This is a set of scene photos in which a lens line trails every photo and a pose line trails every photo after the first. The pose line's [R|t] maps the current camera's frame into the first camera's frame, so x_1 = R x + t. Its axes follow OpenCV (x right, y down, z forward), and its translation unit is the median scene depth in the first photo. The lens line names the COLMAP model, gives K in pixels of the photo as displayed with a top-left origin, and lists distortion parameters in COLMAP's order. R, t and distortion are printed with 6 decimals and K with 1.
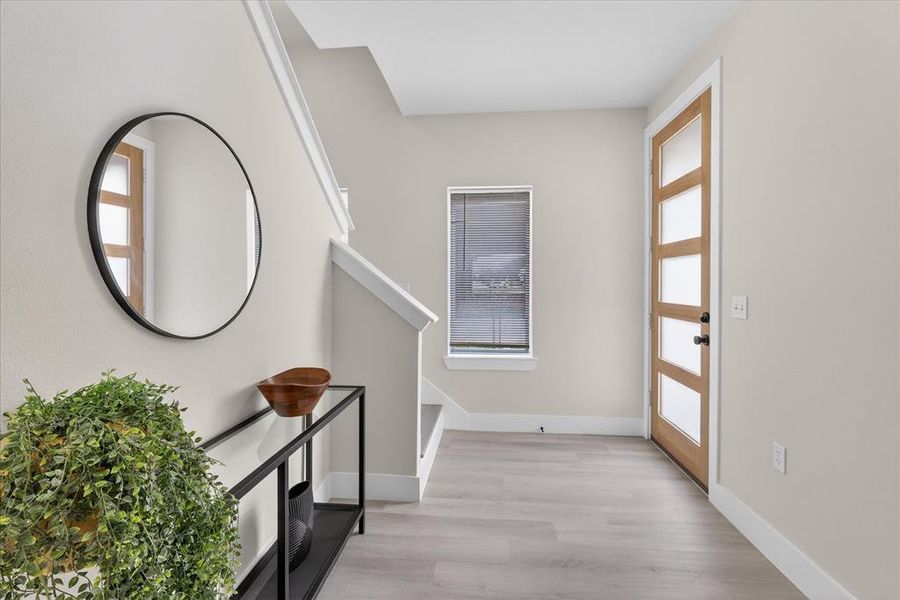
lens RADIAL K [[411.8, 0, 446.4], [0, 411.8, 294.4], [0, 0, 1]] dist [0.002790, 0.000225]
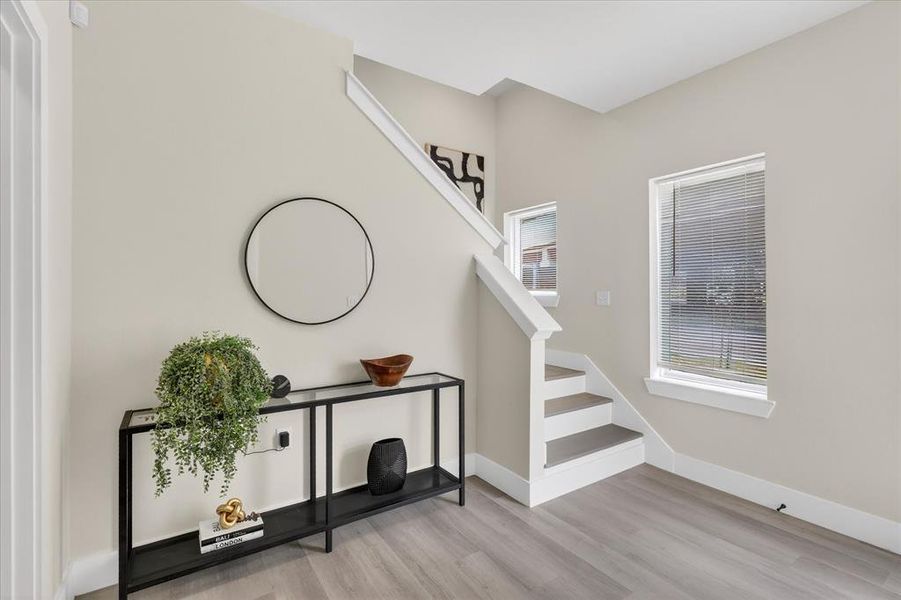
lens RADIAL K [[412.2, 0, 446.9], [0, 412.2, 294.4], [0, 0, 1]] dist [0.002790, 0.000225]
pose [[0.624259, 0.002510, -0.781214, 0.587367], [-0.020368, 0.999707, -0.013065, -0.001096], [0.780952, 0.024068, 0.624127, 0.196603]]
